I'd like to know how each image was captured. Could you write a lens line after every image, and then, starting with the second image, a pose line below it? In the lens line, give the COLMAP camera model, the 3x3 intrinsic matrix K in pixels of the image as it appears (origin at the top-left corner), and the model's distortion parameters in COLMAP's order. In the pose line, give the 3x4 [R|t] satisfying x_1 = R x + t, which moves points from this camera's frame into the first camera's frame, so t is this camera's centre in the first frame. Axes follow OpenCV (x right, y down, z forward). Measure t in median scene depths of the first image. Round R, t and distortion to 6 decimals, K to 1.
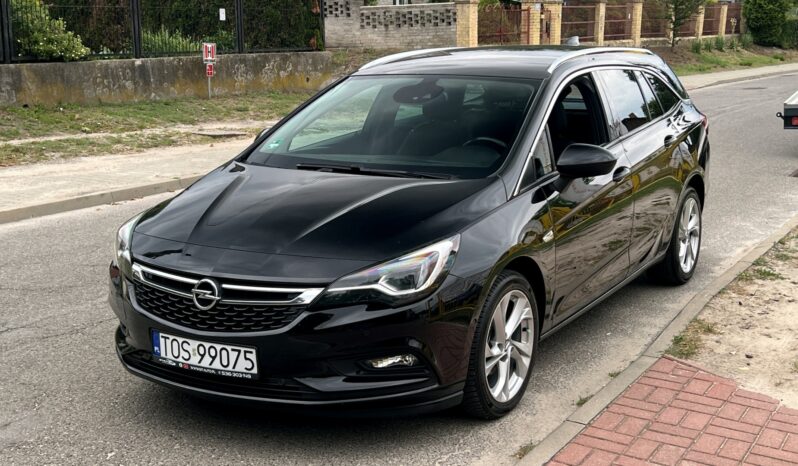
lens RADIAL K [[1066.0, 0, 399.8], [0, 1066.0, 233.0], [0, 0, 1]] dist [0.095727, 0.000000]
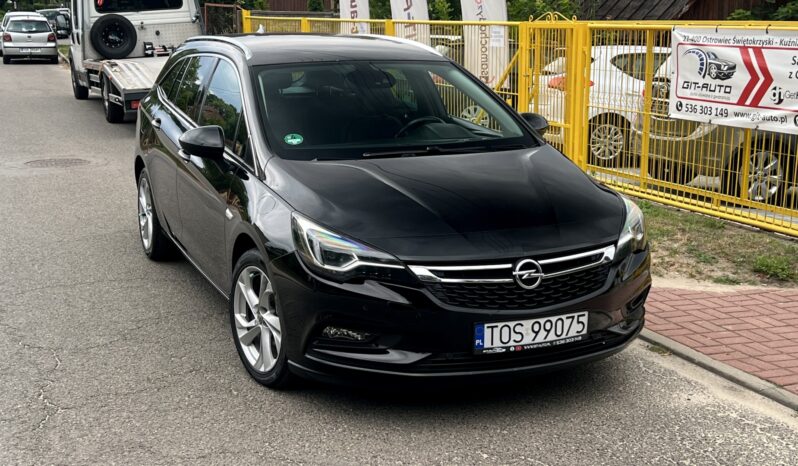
lens RADIAL K [[1066.0, 0, 392.9], [0, 1066.0, 236.1], [0, 0, 1]] dist [0.095727, 0.000000]
pose [[0.607720, -0.160223, 0.777821, -1.023447], [0.150729, 0.984904, 0.085114, -0.083569], [-0.779716, 0.065515, 0.622696, 0.441779]]
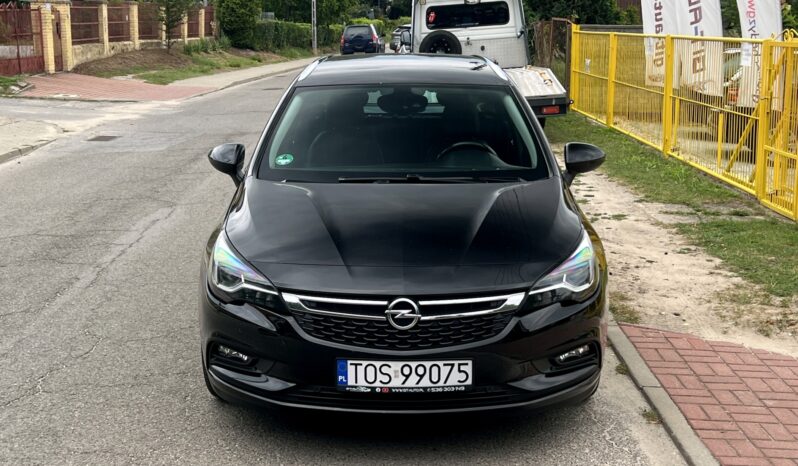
lens RADIAL K [[1066.0, 0, 392.7], [0, 1066.0, 228.1], [0, 0, 1]] dist [0.095727, 0.000000]
pose [[0.870886, -0.090281, 0.483122, -0.635671], [0.092518, 0.995525, 0.019258, -0.039630], [-0.482699, 0.027926, 0.875341, 0.137677]]
